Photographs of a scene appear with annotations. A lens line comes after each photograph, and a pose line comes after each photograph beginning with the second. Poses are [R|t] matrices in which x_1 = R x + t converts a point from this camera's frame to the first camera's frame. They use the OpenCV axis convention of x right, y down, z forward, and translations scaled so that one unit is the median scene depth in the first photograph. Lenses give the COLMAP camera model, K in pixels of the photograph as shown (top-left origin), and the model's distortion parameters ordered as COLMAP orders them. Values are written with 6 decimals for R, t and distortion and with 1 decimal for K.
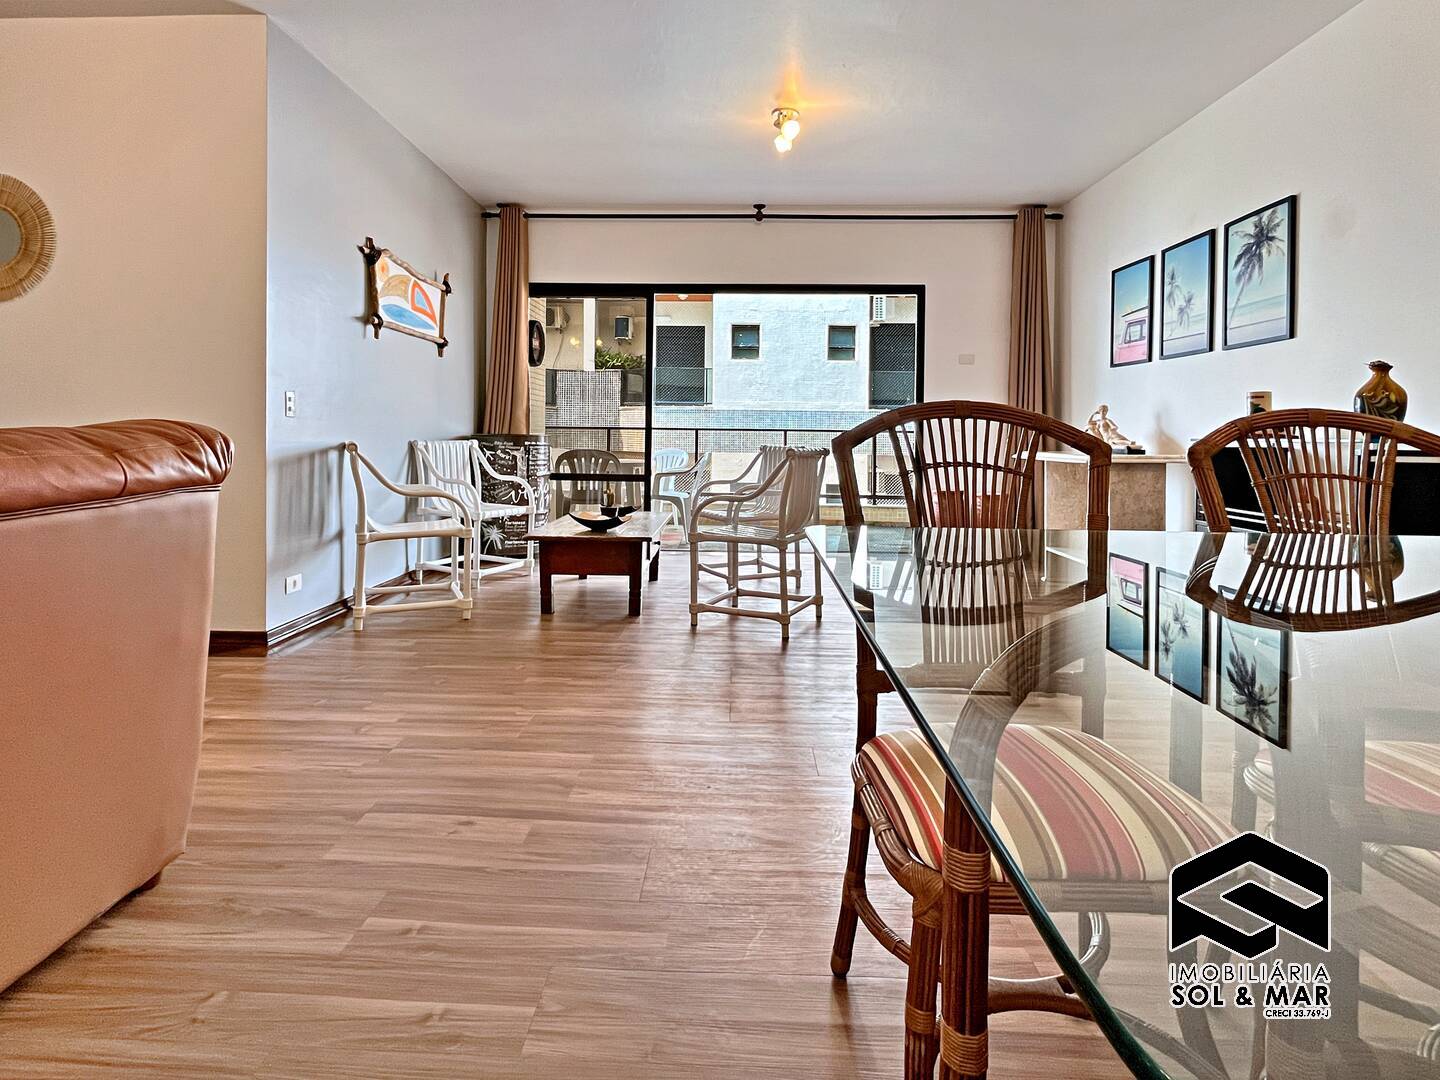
lens RADIAL K [[725.3, 0, 721.8], [0, 725.3, 448.4], [0, 0, 1]] dist [0.001009, 0.000112]
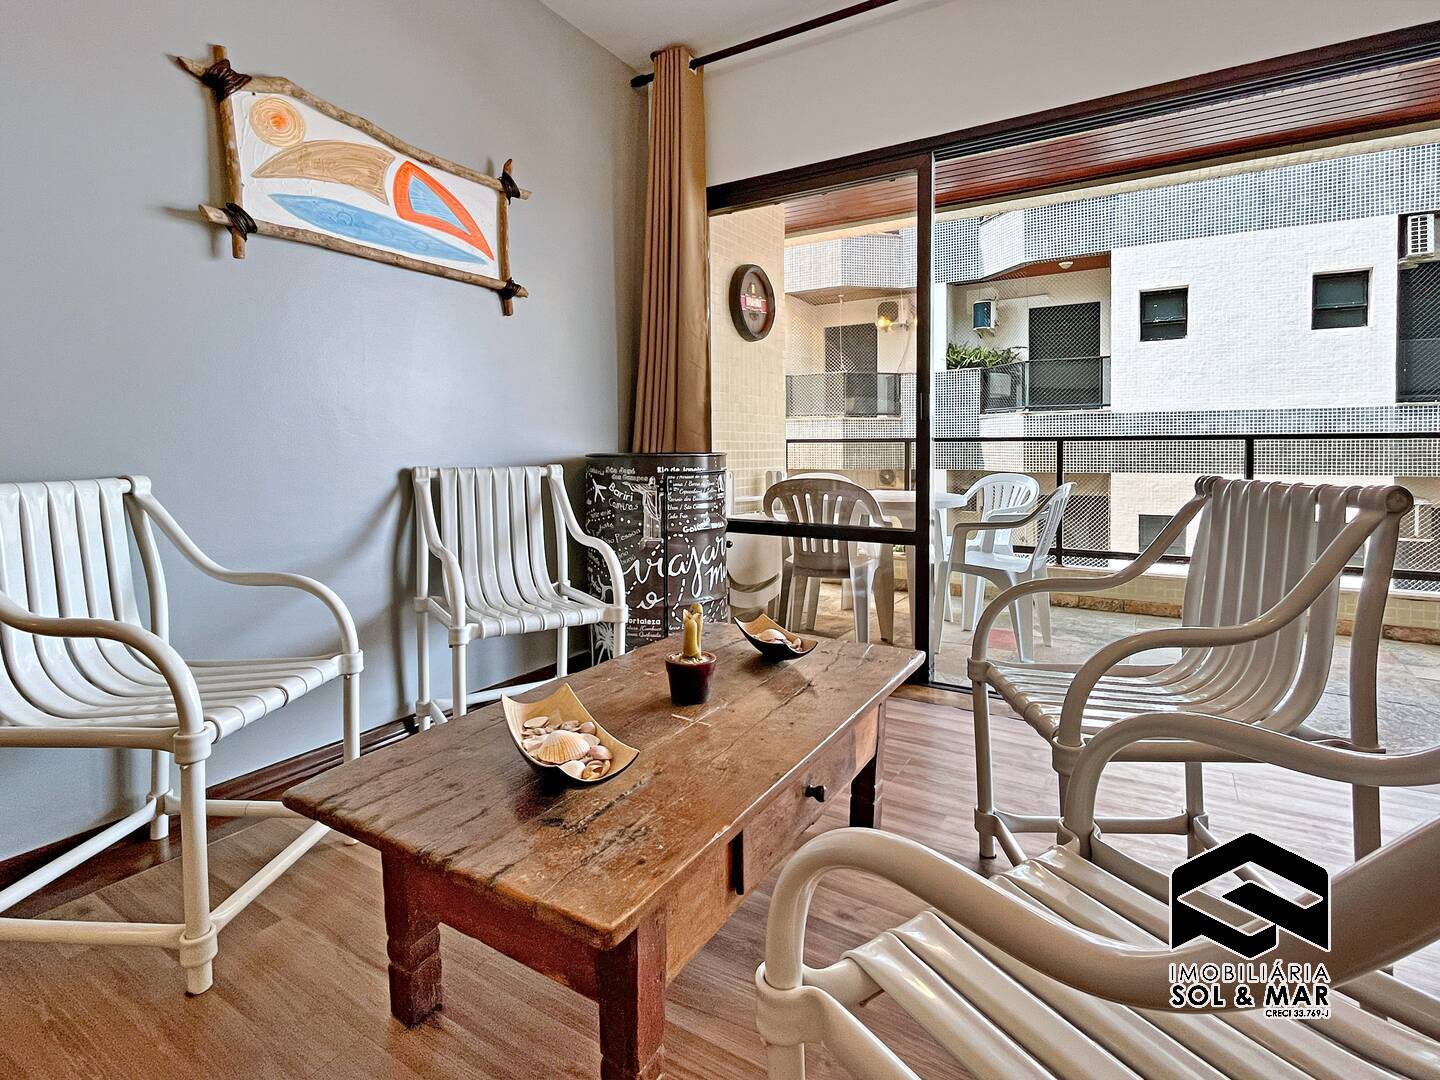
lens RADIAL K [[725.3, 0, 721.8], [0, 725.3, 448.4], [0, 0, 1]] dist [0.001009, 0.000112]
pose [[0.868451, -0.014106, -0.495574, 0.022536], [0.003408, 0.999741, -0.022485, -0.010849], [0.495763, 0.017838, 0.868275, 0.533744]]
